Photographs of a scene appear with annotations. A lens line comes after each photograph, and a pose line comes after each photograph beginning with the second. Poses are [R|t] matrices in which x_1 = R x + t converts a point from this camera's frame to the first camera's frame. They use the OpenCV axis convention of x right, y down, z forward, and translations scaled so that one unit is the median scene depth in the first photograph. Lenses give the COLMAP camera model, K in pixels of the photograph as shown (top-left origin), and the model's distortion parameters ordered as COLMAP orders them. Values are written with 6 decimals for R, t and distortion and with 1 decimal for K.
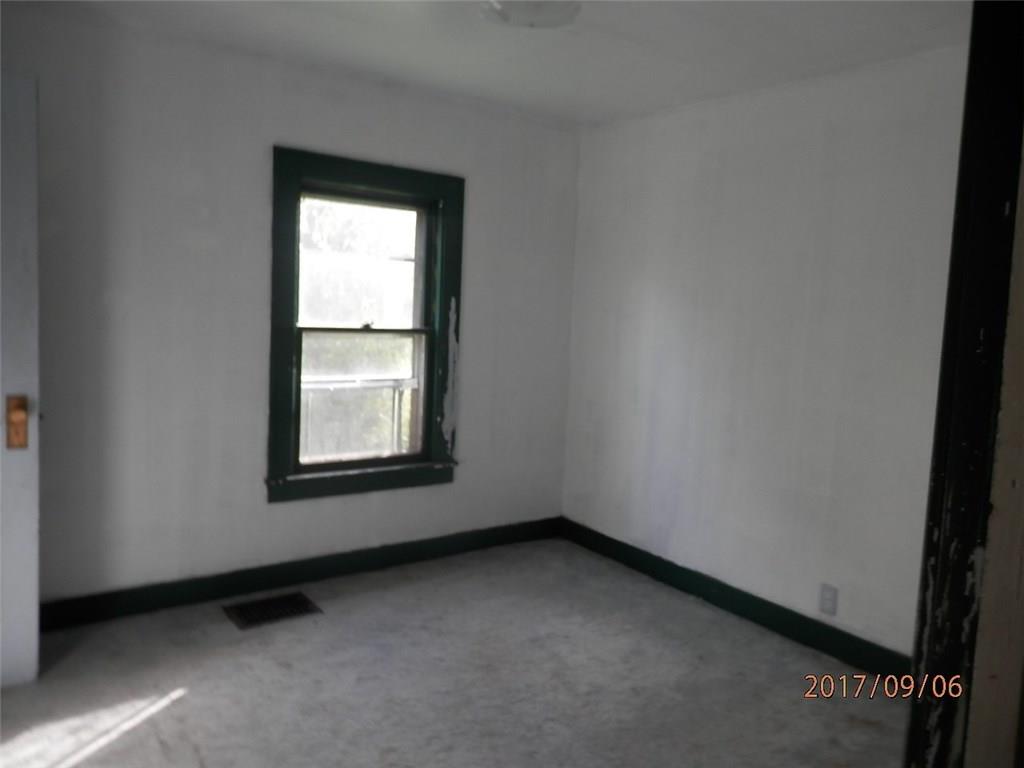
lens RADIAL K [[749.2, 0, 512.0], [0, 749.2, 384.0], [0, 0, 1]] dist [0.009405, 0.004844]
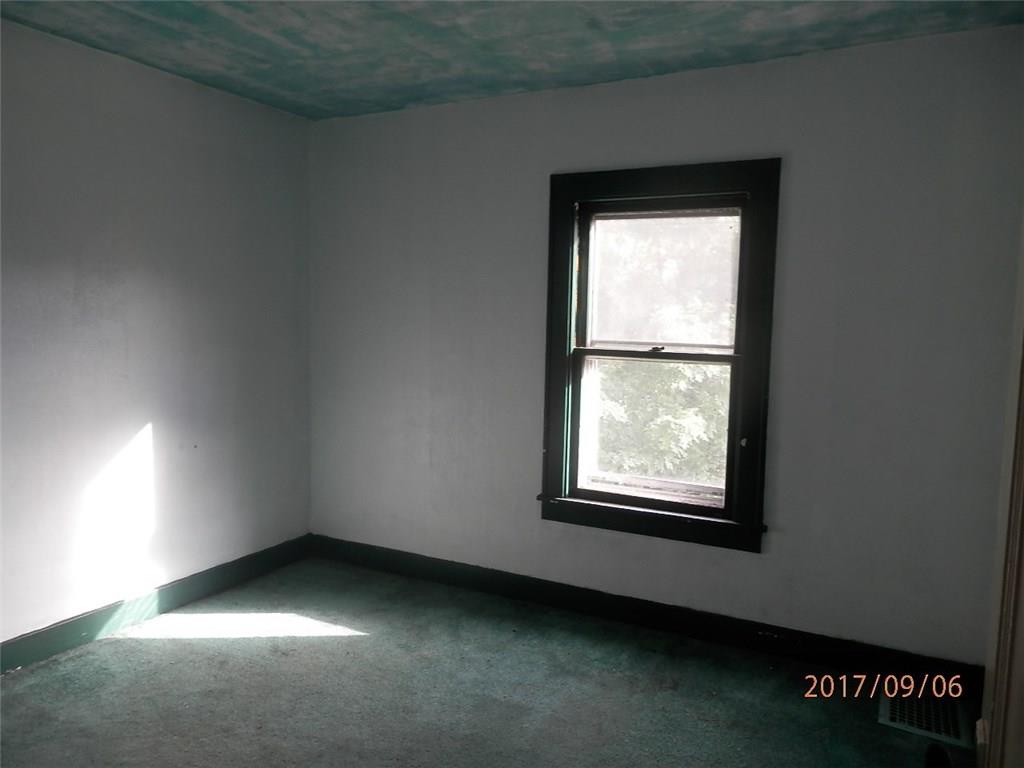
lens RADIAL K [[749.2, 0, 512.0], [0, 749.2, 384.0], [0, 0, 1]] dist [0.009405, 0.004844]
pose [[0.465279, 0.041482, -0.884191, 0.541606], [-0.076555, 0.997044, 0.006491, -0.030267], [0.881847, 0.064669, 0.467080, 0.452264]]
